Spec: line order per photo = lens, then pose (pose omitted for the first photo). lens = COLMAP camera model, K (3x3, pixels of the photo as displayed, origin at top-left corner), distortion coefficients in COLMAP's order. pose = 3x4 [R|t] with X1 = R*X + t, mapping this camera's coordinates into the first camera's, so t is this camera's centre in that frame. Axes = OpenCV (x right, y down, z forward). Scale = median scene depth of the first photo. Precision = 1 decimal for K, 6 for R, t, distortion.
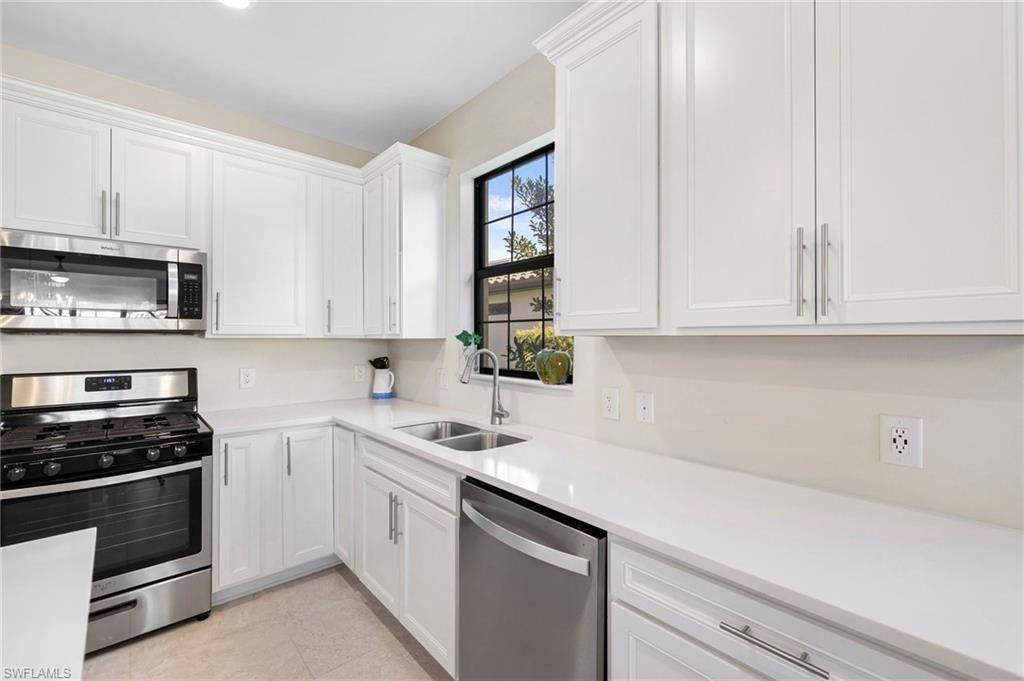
lens RADIAL K [[437.8, 0, 506.5], [0, 437.8, 342.8], [0, 0, 1]] dist [0.002038, 0.001311]
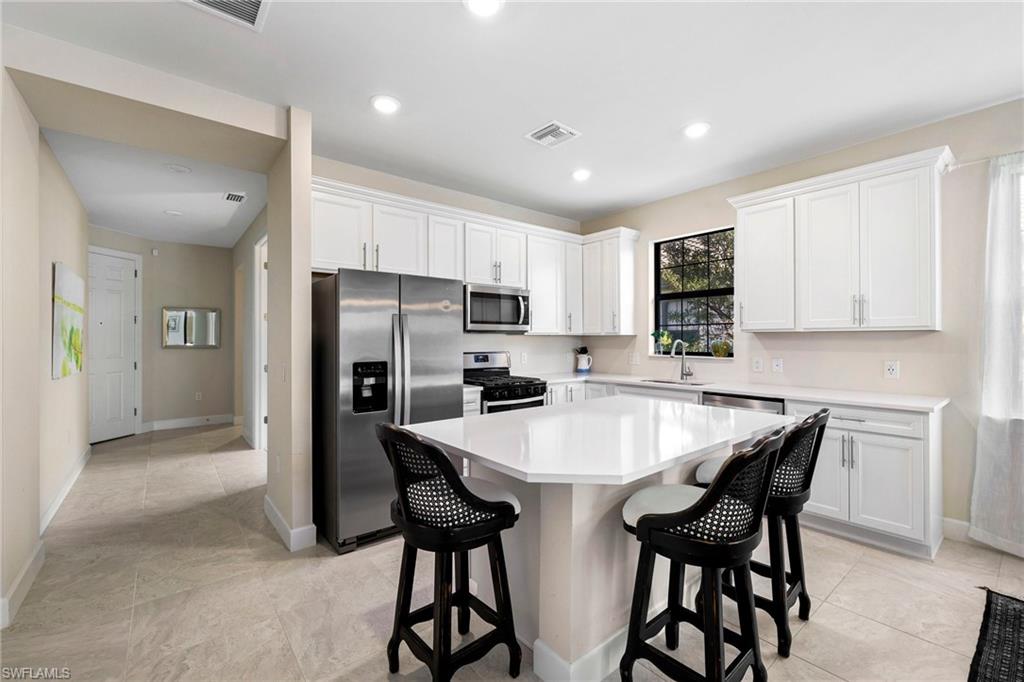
lens RADIAL K [[437.8, 0, 511.7], [0, 437.8, 349.8], [0, 0, 1]] dist [0.002038, 0.001311]
pose [[0.998557, -0.002443, -0.053648, -0.594400], [0.003214, 0.999893, 0.014285, 0.023151], [0.053608, -0.014437, 0.998458, -0.836548]]
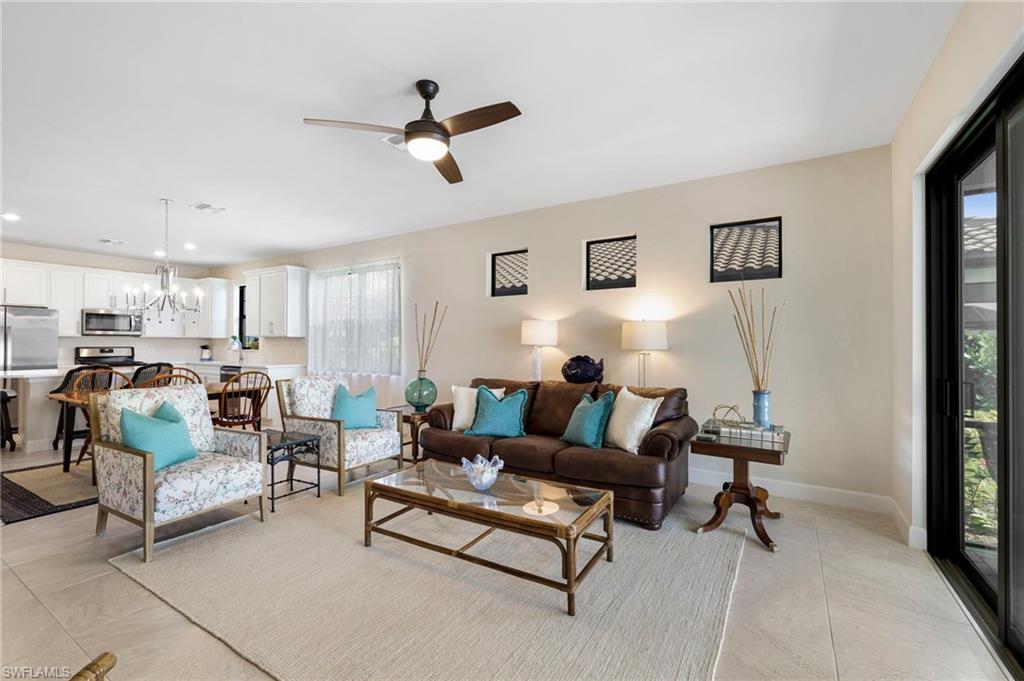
lens RADIAL K [[437.8, 0, 515.5], [0, 437.8, 339.3], [0, 0, 1]] dist [0.002038, 0.001311]
pose [[0.956981, -0.000339, 0.290152, 0.975682], [0.006000, 0.999809, -0.018621, 0.075796], [-0.290090, 0.019561, 0.956799, -2.756758]]
